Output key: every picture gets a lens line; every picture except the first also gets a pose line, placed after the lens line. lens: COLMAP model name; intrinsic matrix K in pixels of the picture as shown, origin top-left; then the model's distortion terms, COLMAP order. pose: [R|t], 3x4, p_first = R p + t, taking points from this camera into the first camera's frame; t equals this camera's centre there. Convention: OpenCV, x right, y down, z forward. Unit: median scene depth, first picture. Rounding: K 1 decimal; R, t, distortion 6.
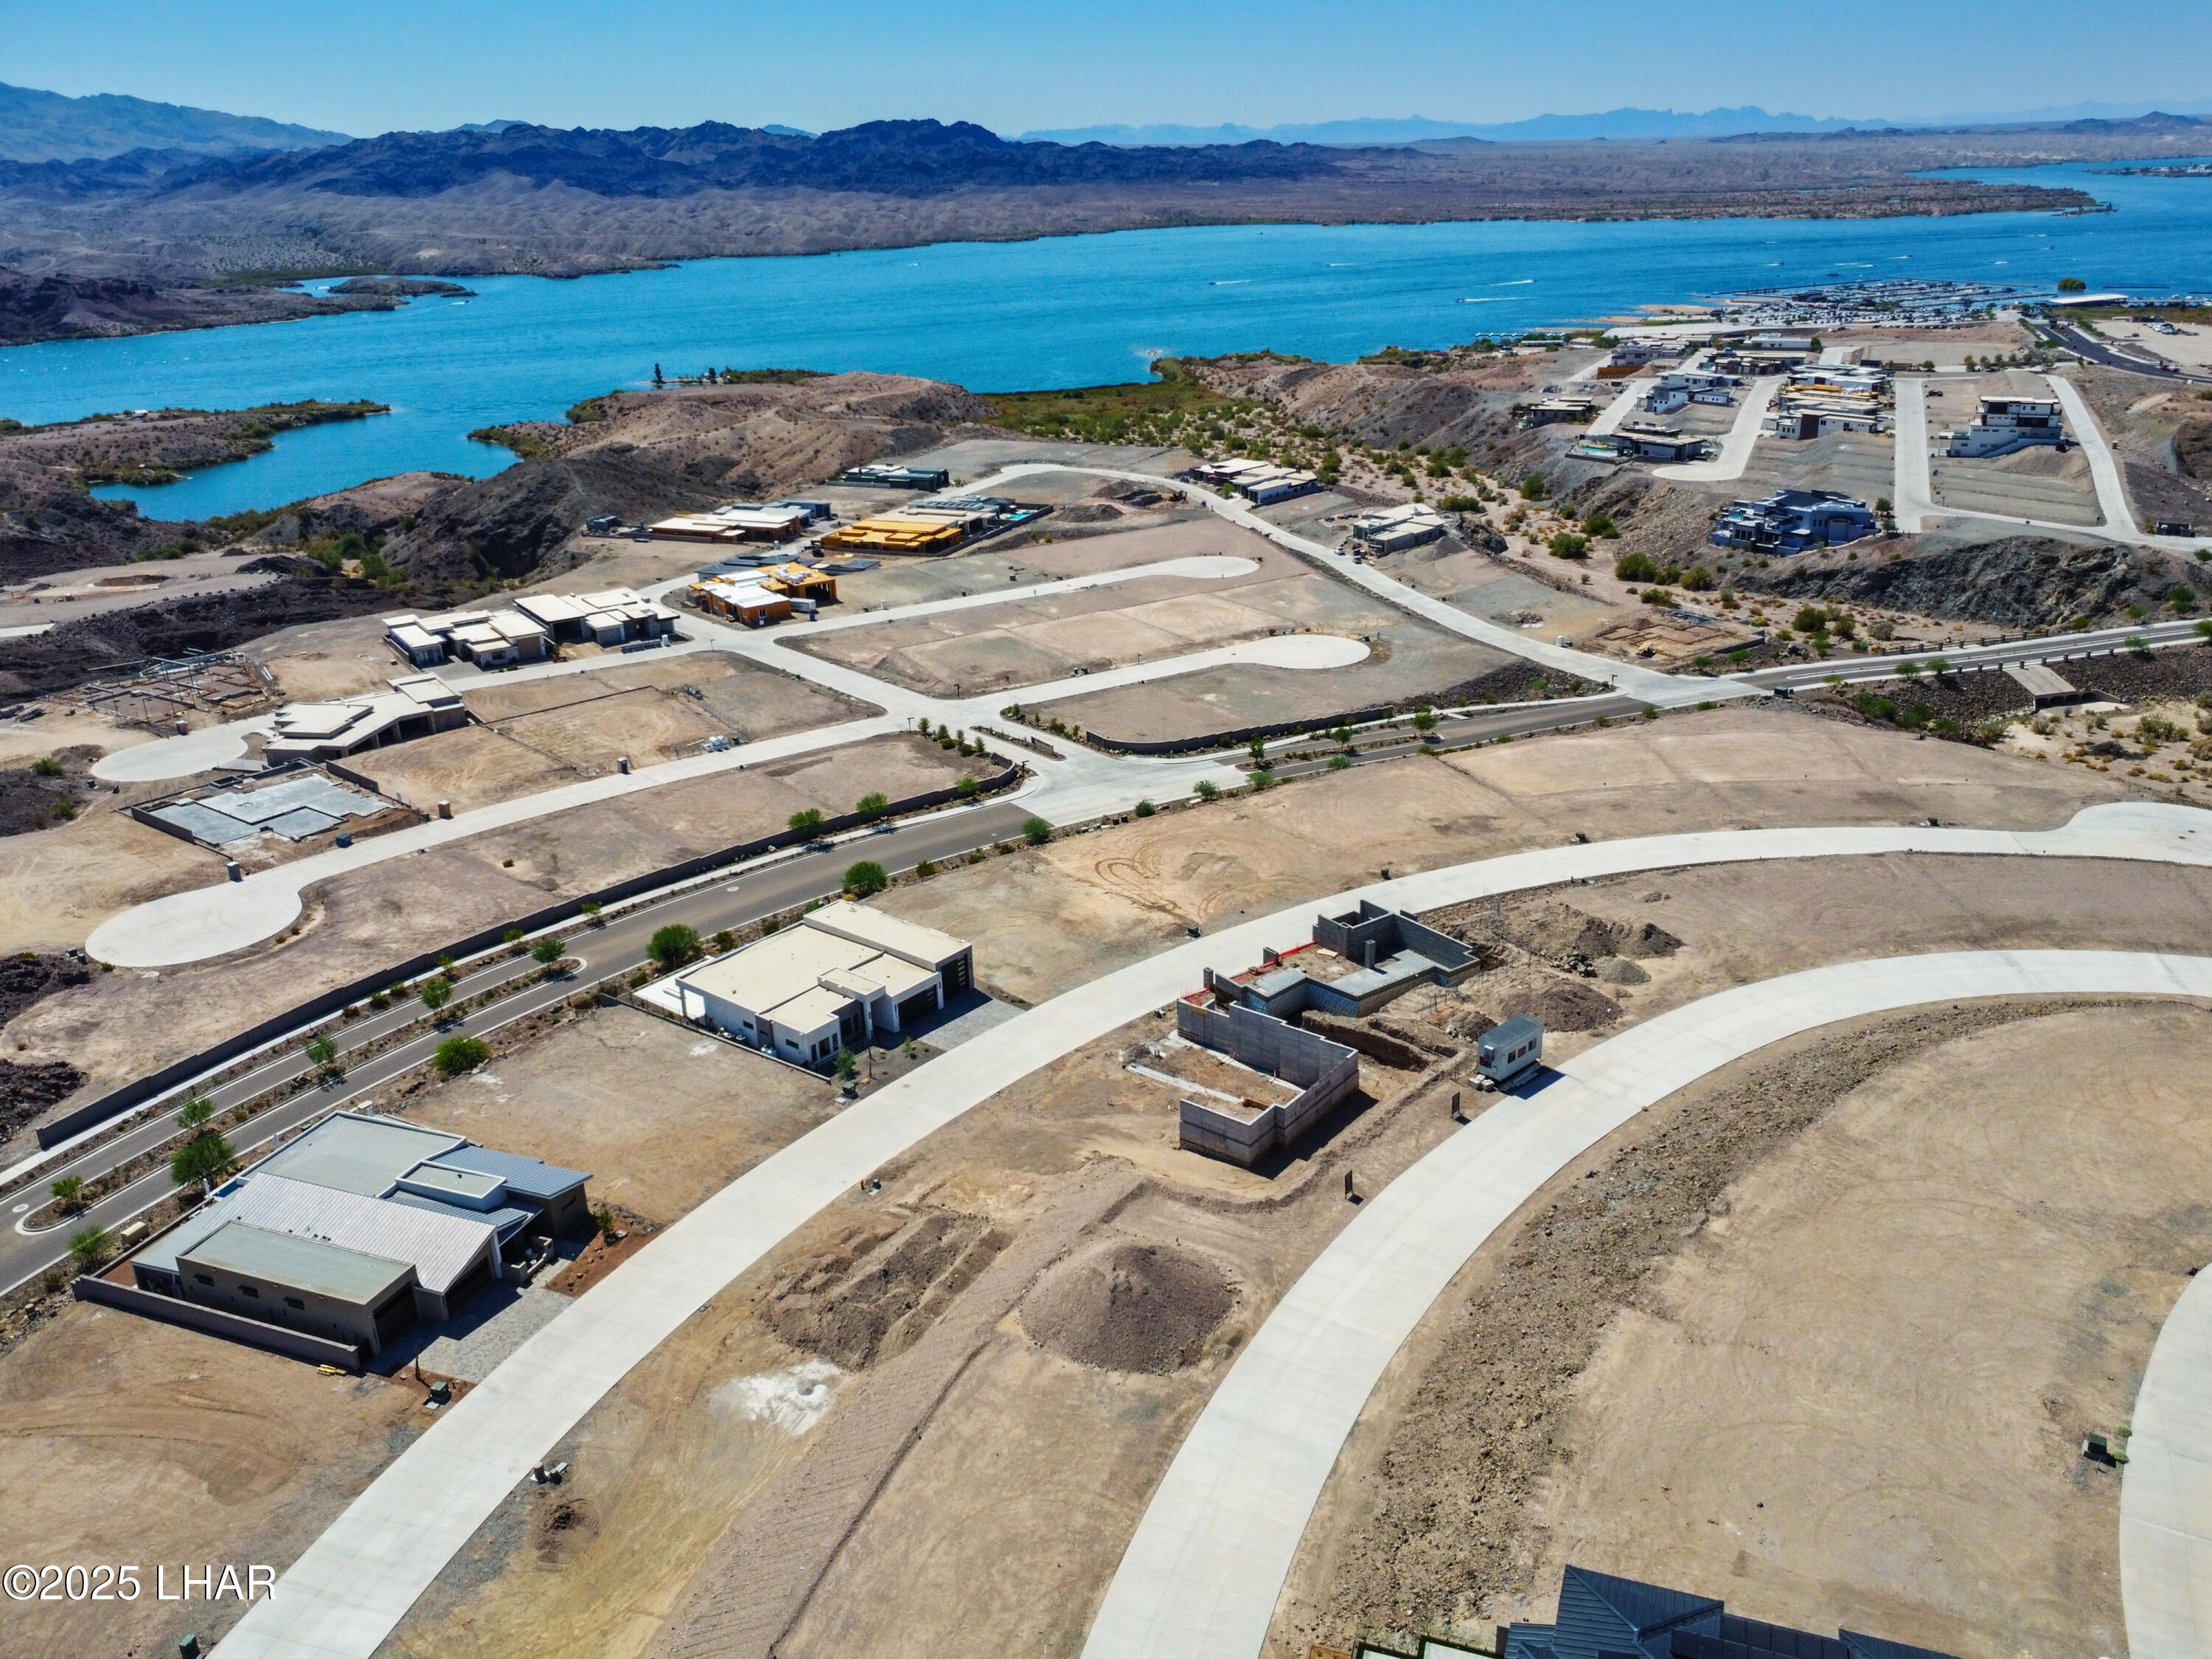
lens RADIAL K [[1718.2, 0, 1108.2], [0, 1718.2, 819.0], [0, 0, 1]] dist [0.006819, -0.006149]
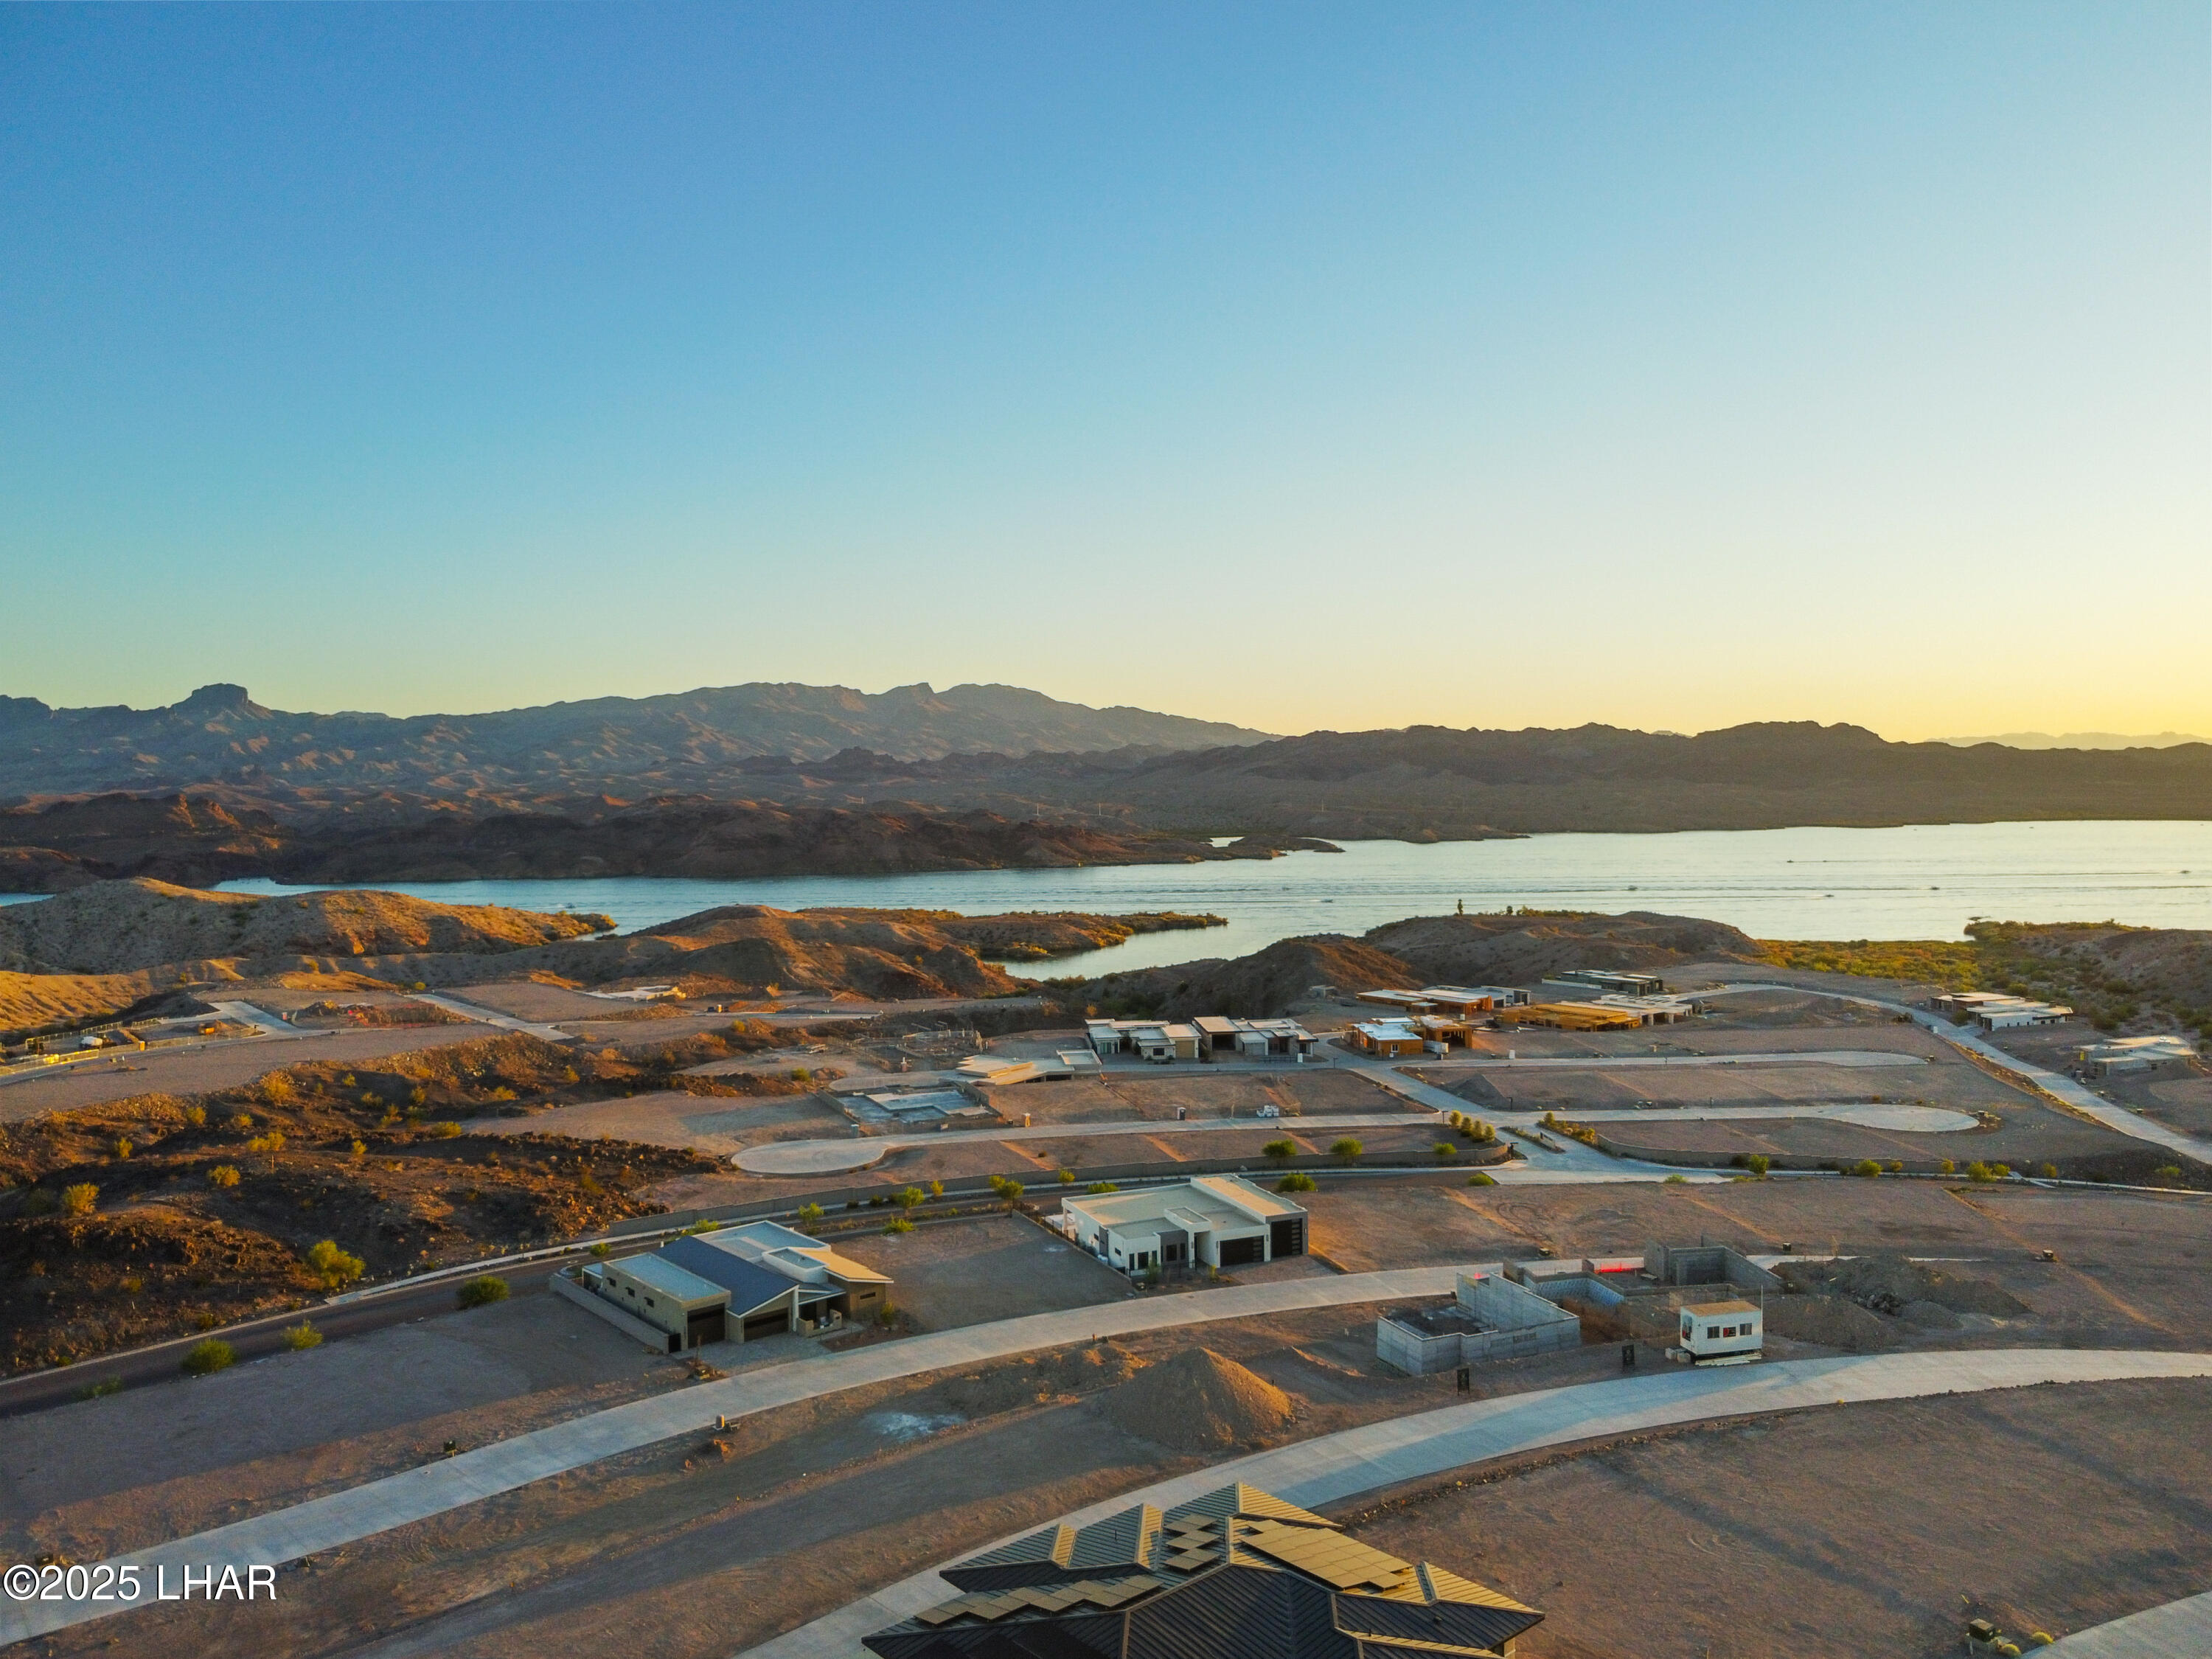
lens RADIAL K [[1666.0, 0, 1107.1], [0, 1666.0, 820.2], [0, 0, 1]] dist [0.006531, -0.005786]
pose [[0.876590, 0.028597, -0.480387, 0.139782], [-0.183138, 0.942947, -0.278049, 0.070053], [0.445029, 0.331712, 0.831815, -0.012493]]
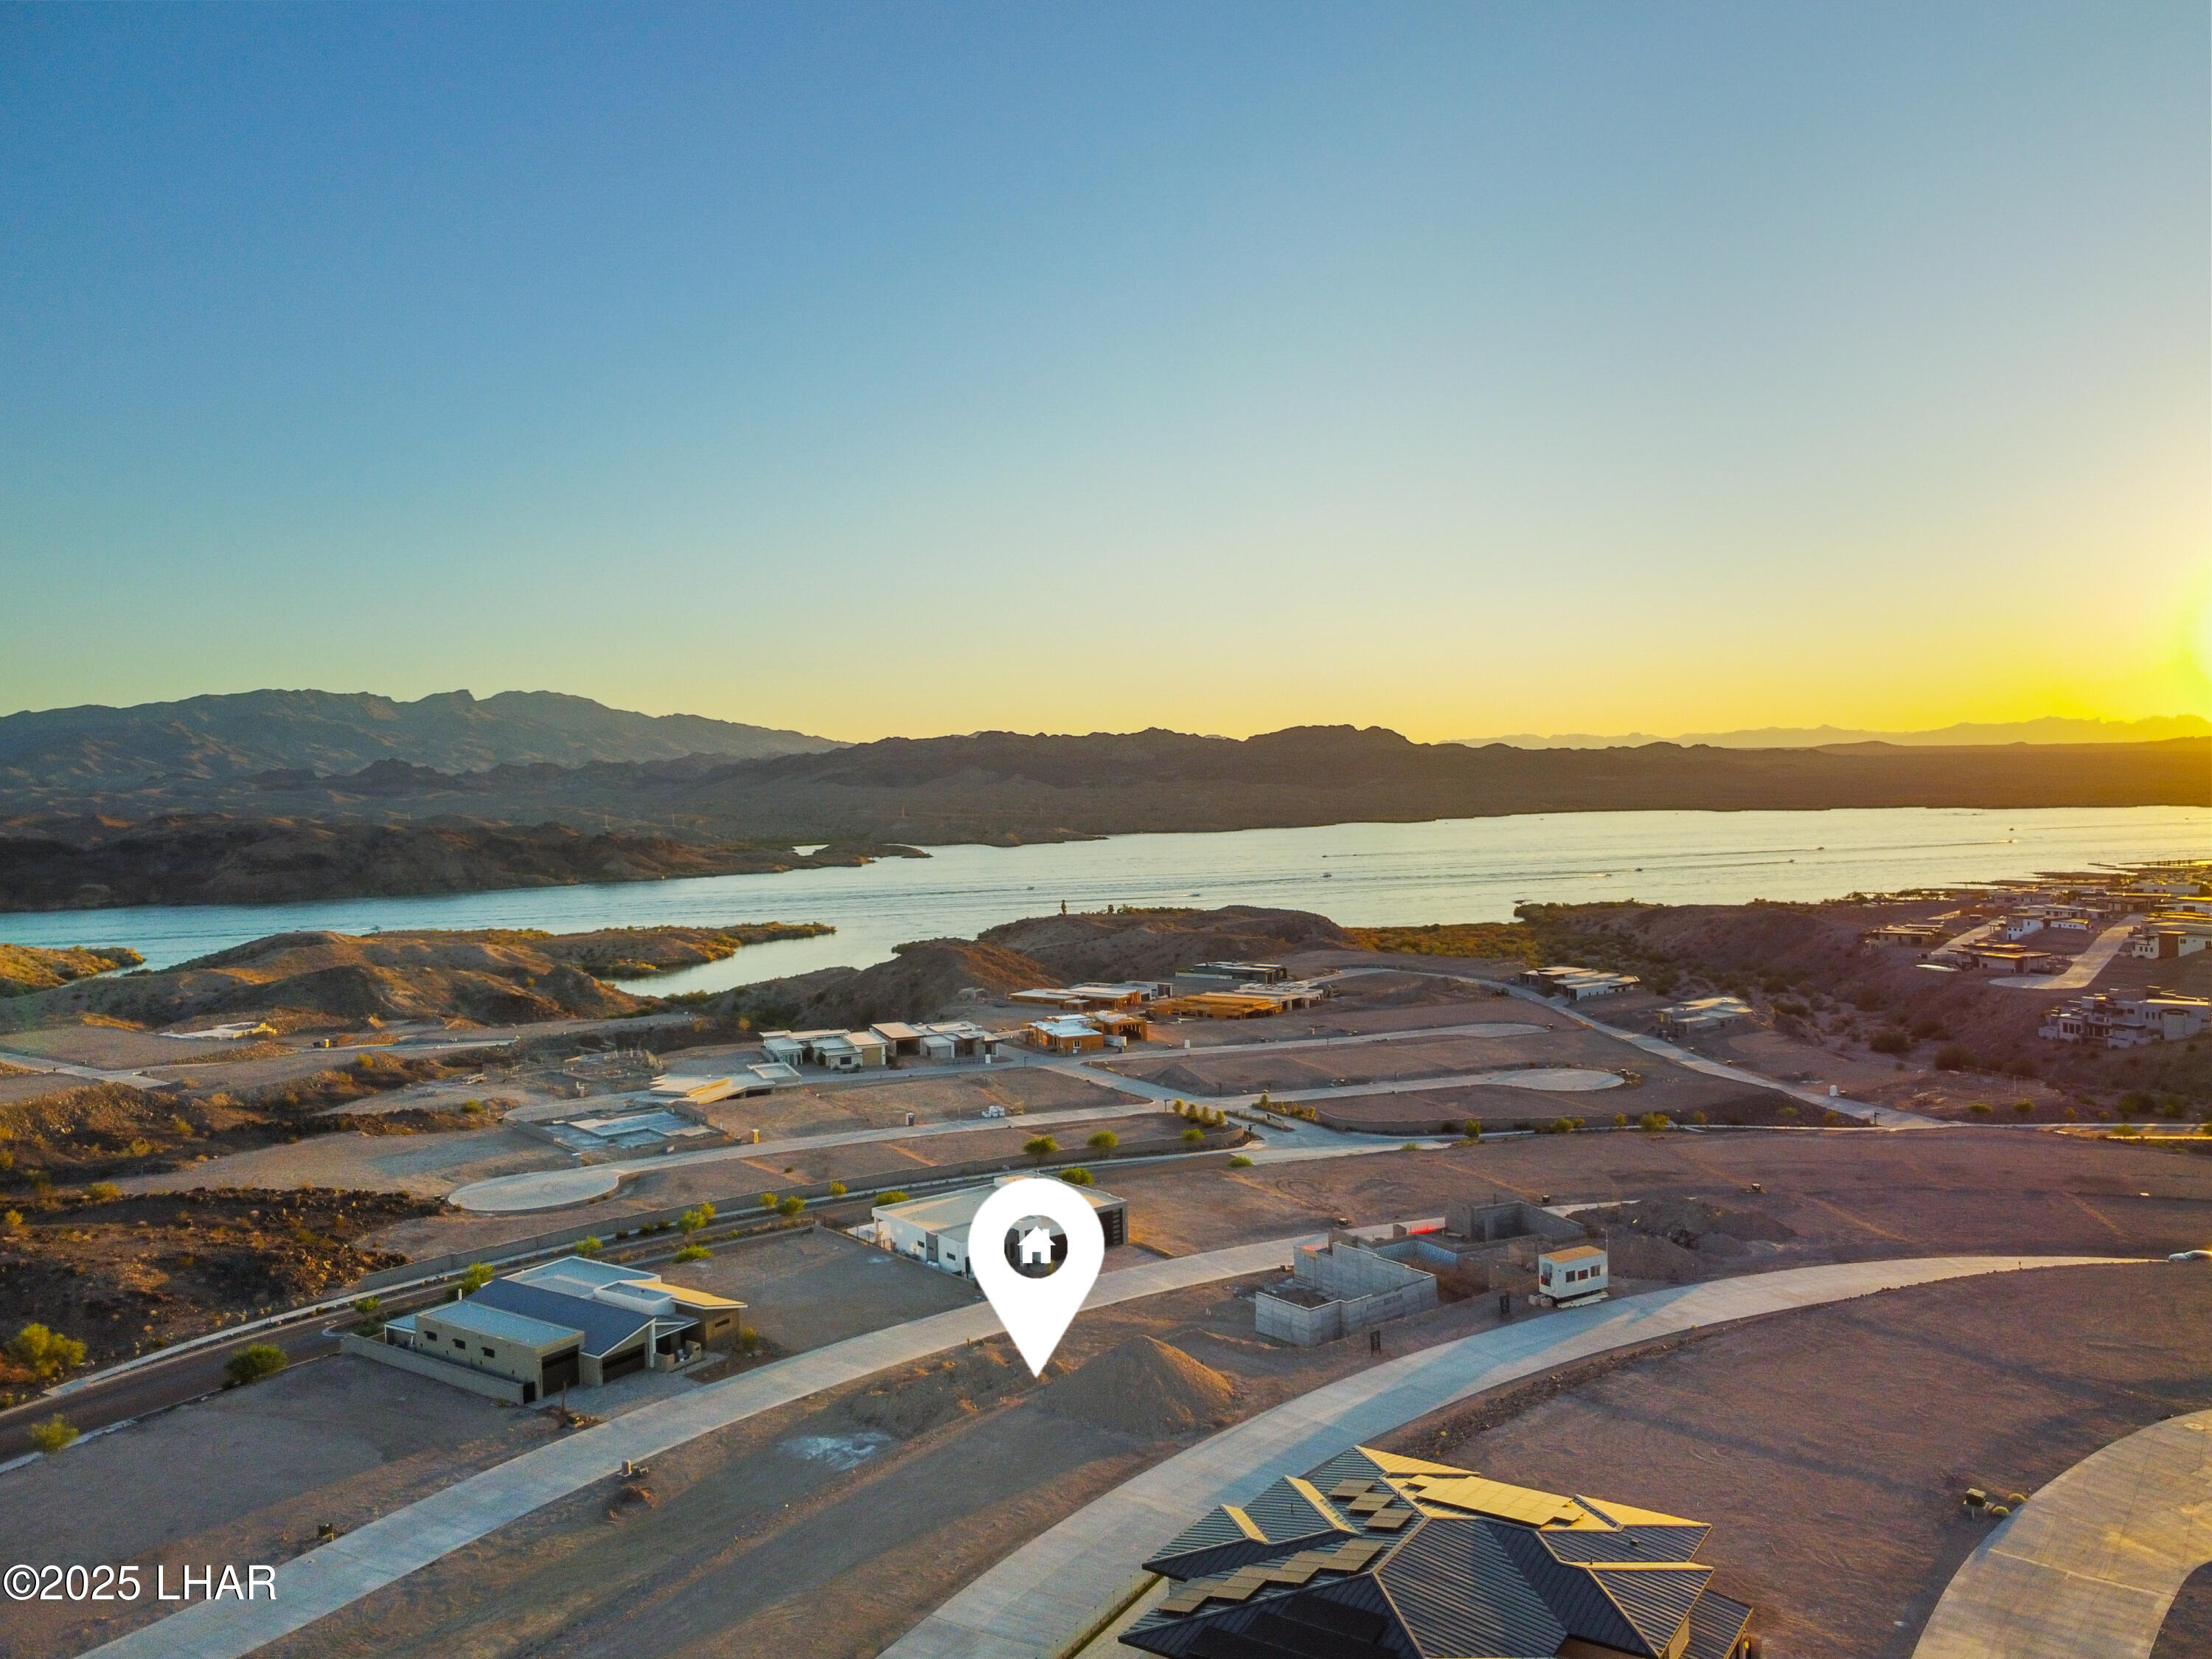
lens RADIAL K [[1666.0, 0, 1107.1], [0, 1666.0, 820.2], [0, 0, 1]] dist [0.006531, -0.005786]
pose [[0.970786, 0.007633, -0.239825, 0.074455], [-0.085721, 0.944568, -0.316928, 0.082095], [0.224112, 0.328228, 0.917628, -0.036822]]
